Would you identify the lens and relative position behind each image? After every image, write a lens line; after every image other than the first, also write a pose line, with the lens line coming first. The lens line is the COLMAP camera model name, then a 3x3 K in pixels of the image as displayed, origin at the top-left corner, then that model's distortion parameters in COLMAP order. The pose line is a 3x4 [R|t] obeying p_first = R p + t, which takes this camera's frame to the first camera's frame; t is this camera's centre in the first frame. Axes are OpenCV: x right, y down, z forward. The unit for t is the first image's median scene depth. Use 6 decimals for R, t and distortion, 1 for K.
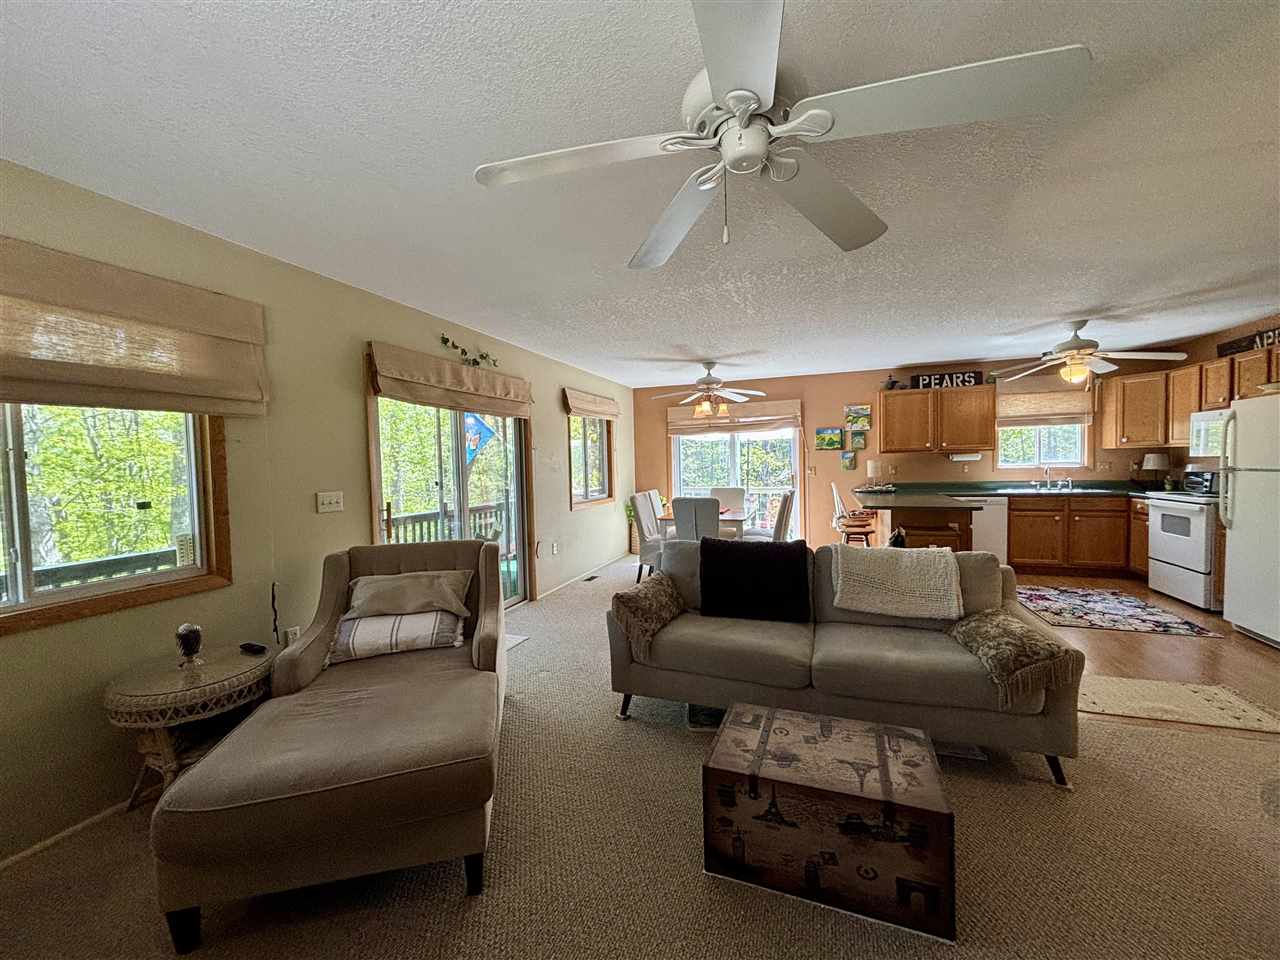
lens RADIAL K [[514.6, 0, 637.4], [0, 514.6, 479.8], [0, 0, 1]] dist [-0.011861, 0.006772]
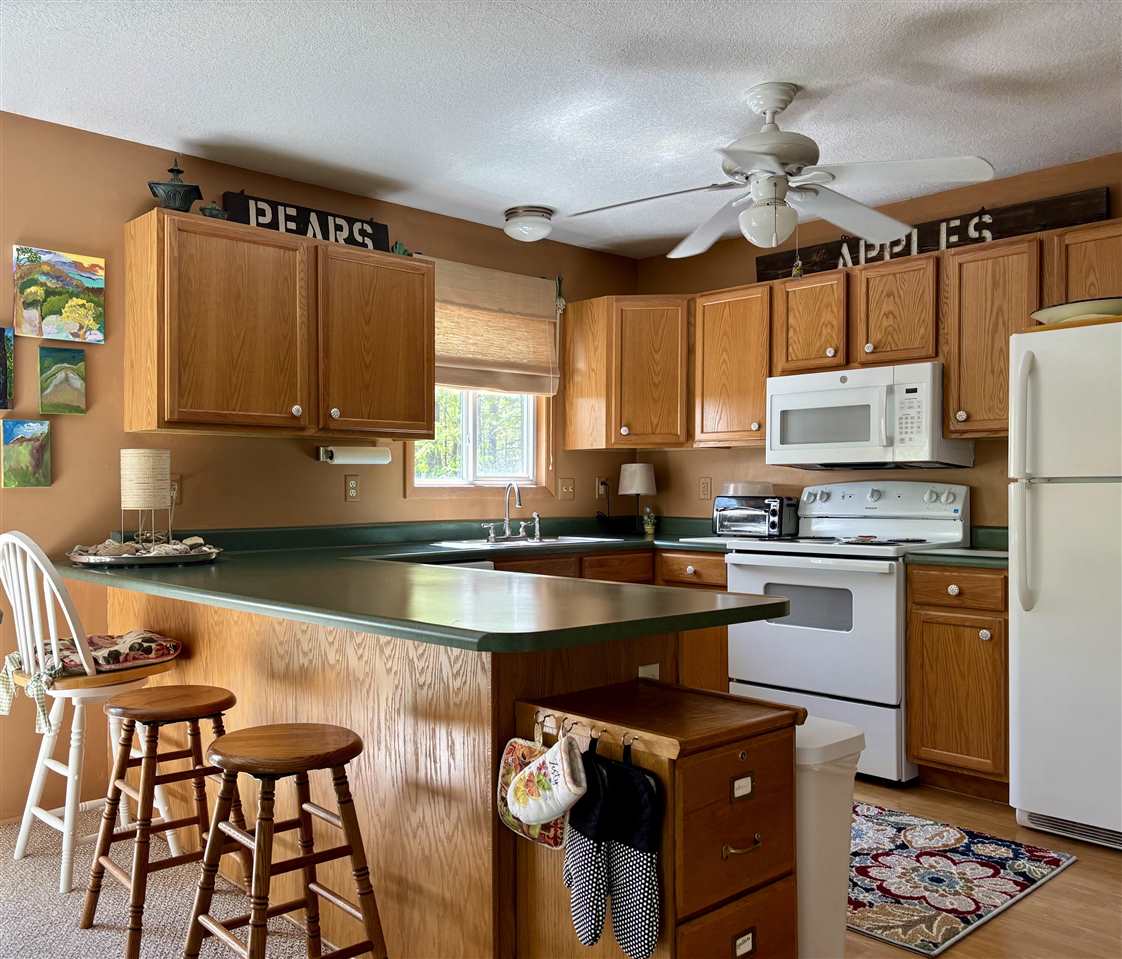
lens RADIAL K [[985.4, 0, 485.1], [0, 985.4, 495.6], [0, 0, 1]] dist [0.035593, -0.017992]
pose [[0.476734, 0.017765, 0.878868, 0.156446], [0.019689, 0.999329, -0.030880, 0.013055], [-0.878827, 0.032025, 0.476064, 1.142425]]
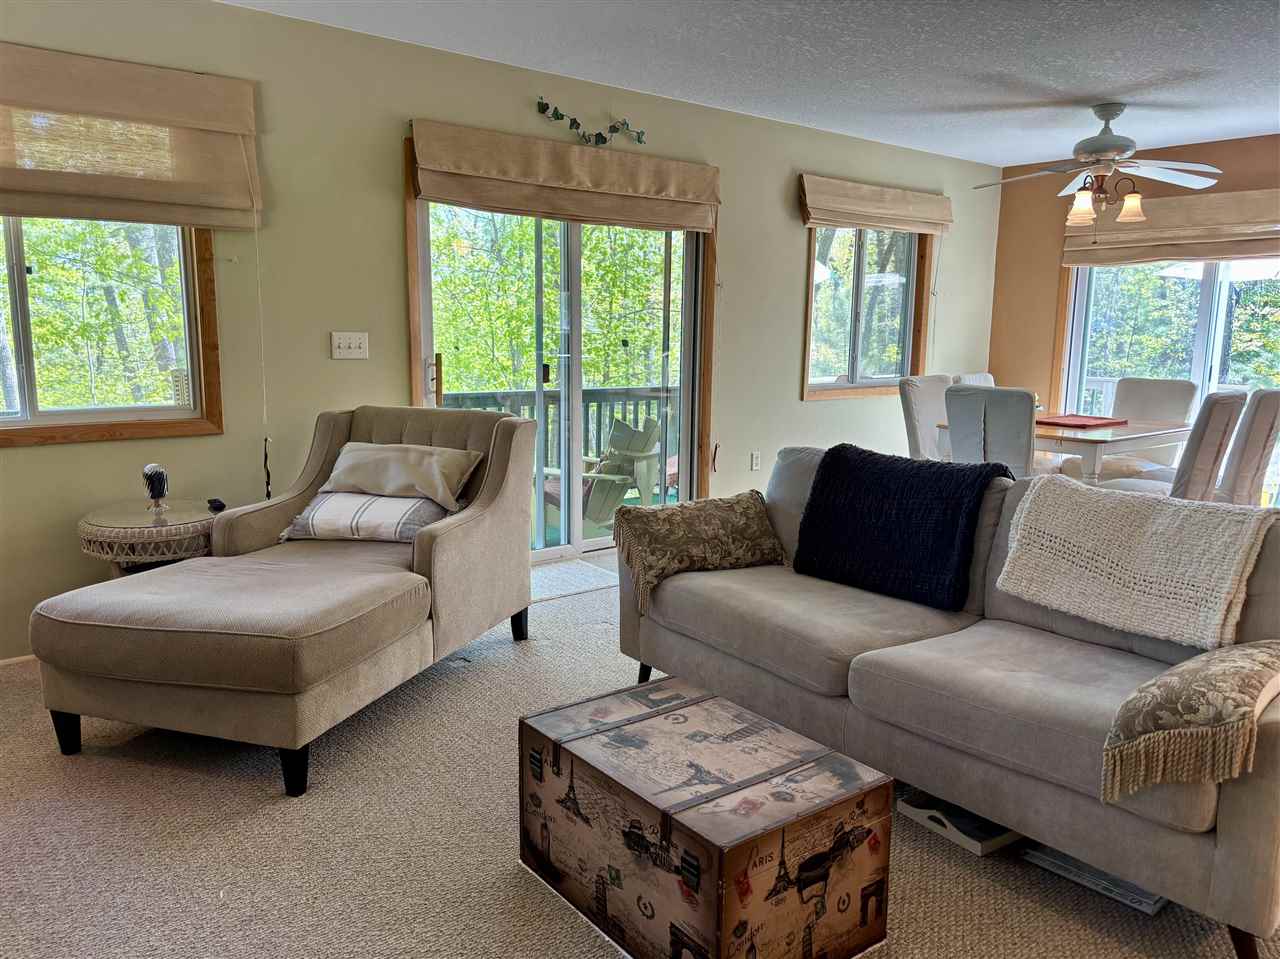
lens RADIAL K [[972.7, 0, 645.3], [0, 972.7, 483.6], [0, 0, 1]] dist [-0.000085, 0.040497]
pose [[0.858110, 0.118874, -0.499516, 0.474799], [-0.054107, 0.988350, 0.142257, 0.015349], [0.510607, -0.095045, 0.854545, -0.020256]]
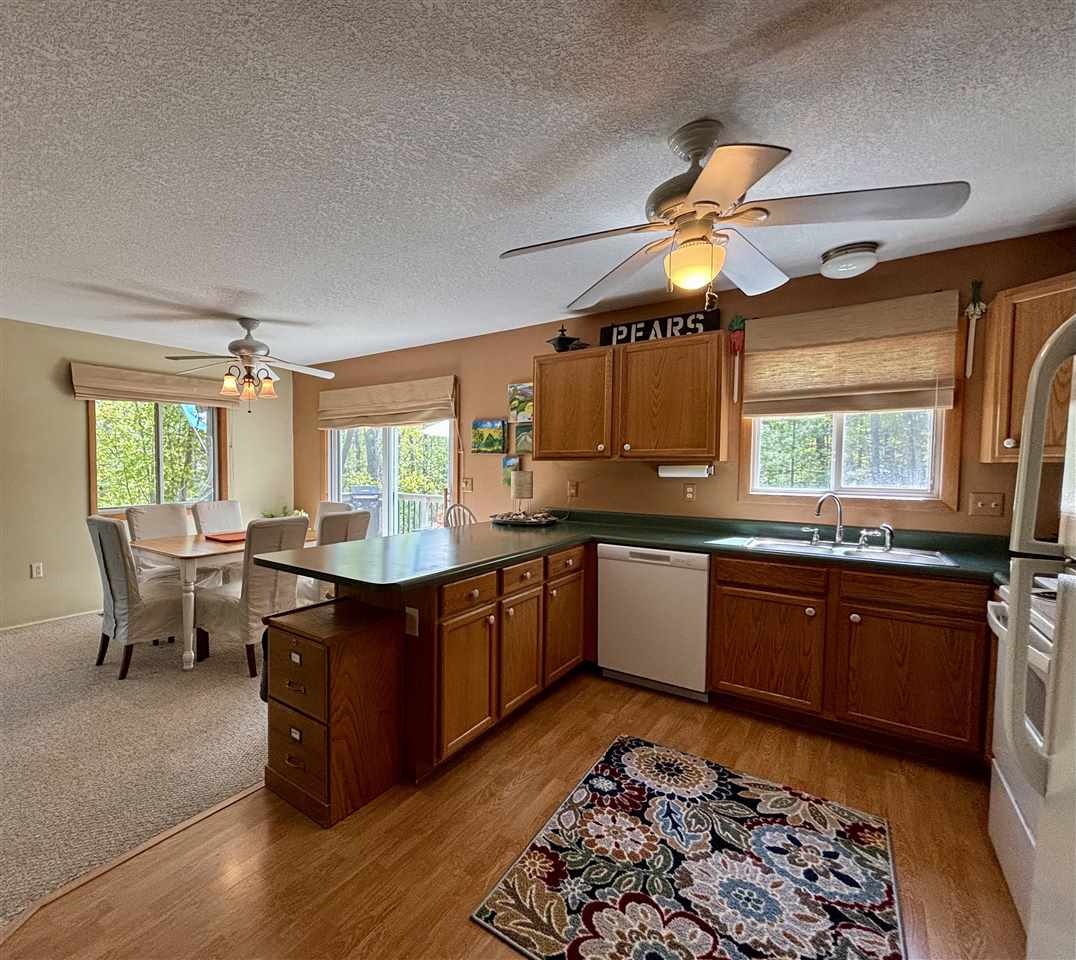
lens RADIAL K [[518.8, 0, 432.0], [0, 518.8, 488.5], [0, 0, 1]] dist [-0.000891, 0.002611]
pose [[0.945959, 0.044964, -0.321155, 1.084256], [-0.039962, 0.998956, 0.022152, -0.052700], [0.321815, -0.008121, 0.946768, 0.761087]]
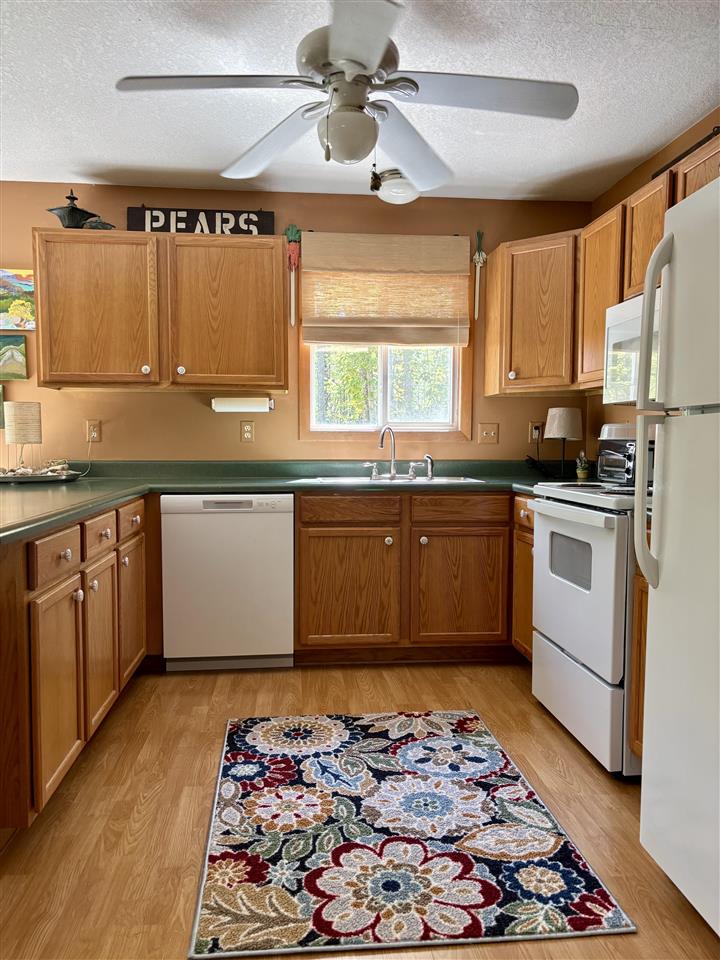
lens RADIAL K [[729.5, 0, 357.5], [0, 729.5, 484.9], [0, 0, 1]] dist [-0.000085, 0.040497]
pose [[0.900308, 0.000594, 0.435252, 0.873730], [-0.010476, 0.999739, 0.020305, 0.022528], [-0.435126, -0.022840, 0.900080, 0.741064]]
